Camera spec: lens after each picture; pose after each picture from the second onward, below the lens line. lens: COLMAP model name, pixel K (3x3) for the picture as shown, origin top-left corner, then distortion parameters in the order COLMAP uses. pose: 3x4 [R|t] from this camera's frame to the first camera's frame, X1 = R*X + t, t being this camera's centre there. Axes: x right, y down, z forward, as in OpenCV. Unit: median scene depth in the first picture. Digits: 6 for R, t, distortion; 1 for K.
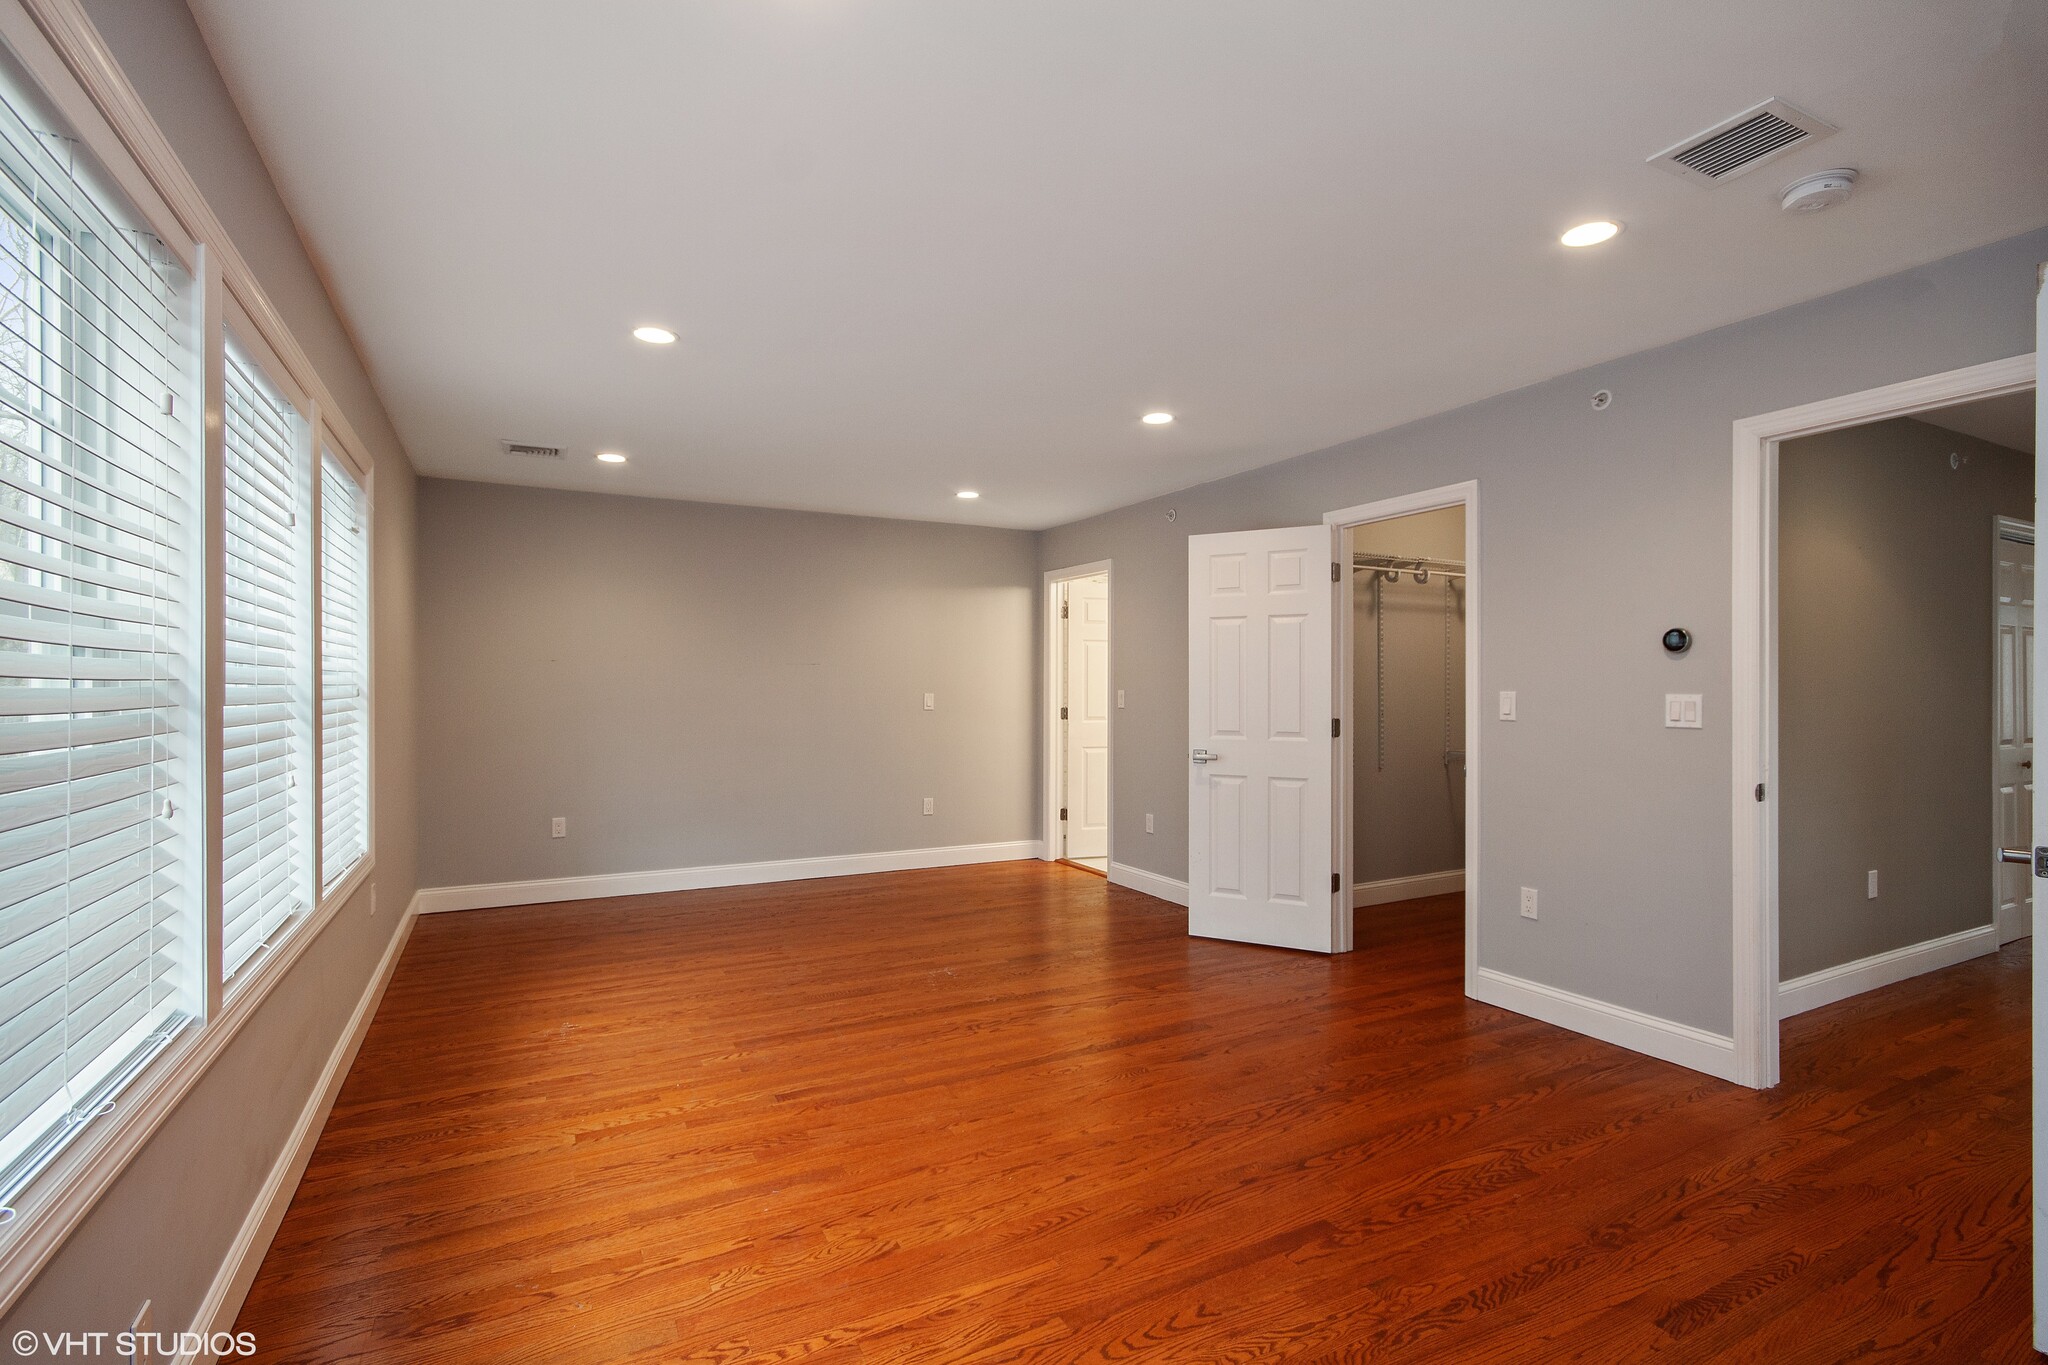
lens RADIAL K [[972.5, 0, 1024.0], [0, 972.5, 682.5], [0, 0, 1]] dist [0.017247, -0.017219]
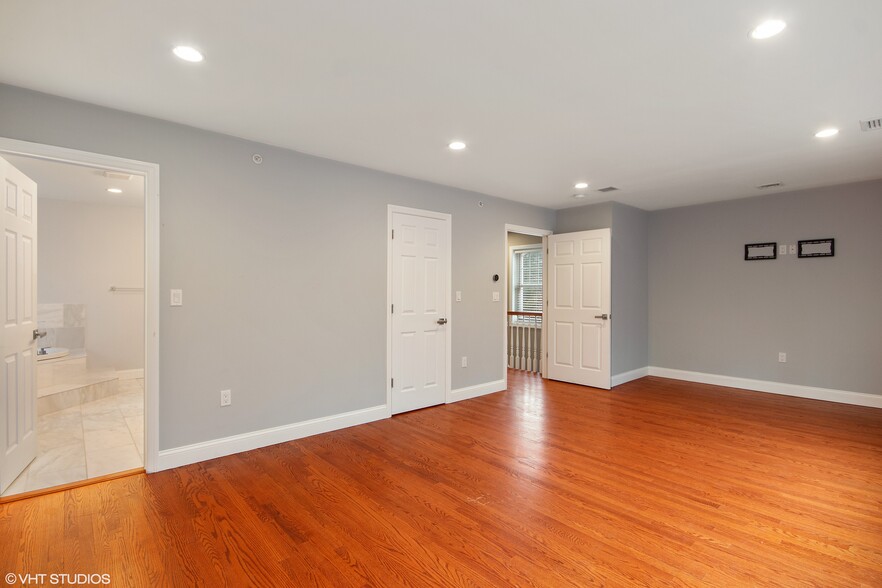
lens RADIAL K [[418.8, 0, 441.0], [0, 418.8, 294.0], [0, 0, 1]] dist [0.017247, -0.017219]
pose [[-0.243495, -0.006977, 0.969877, -0.873766], [-0.009744, 0.999941, 0.004747, 0.014310], [-0.969853, -0.008294, -0.243549, 1.655660]]
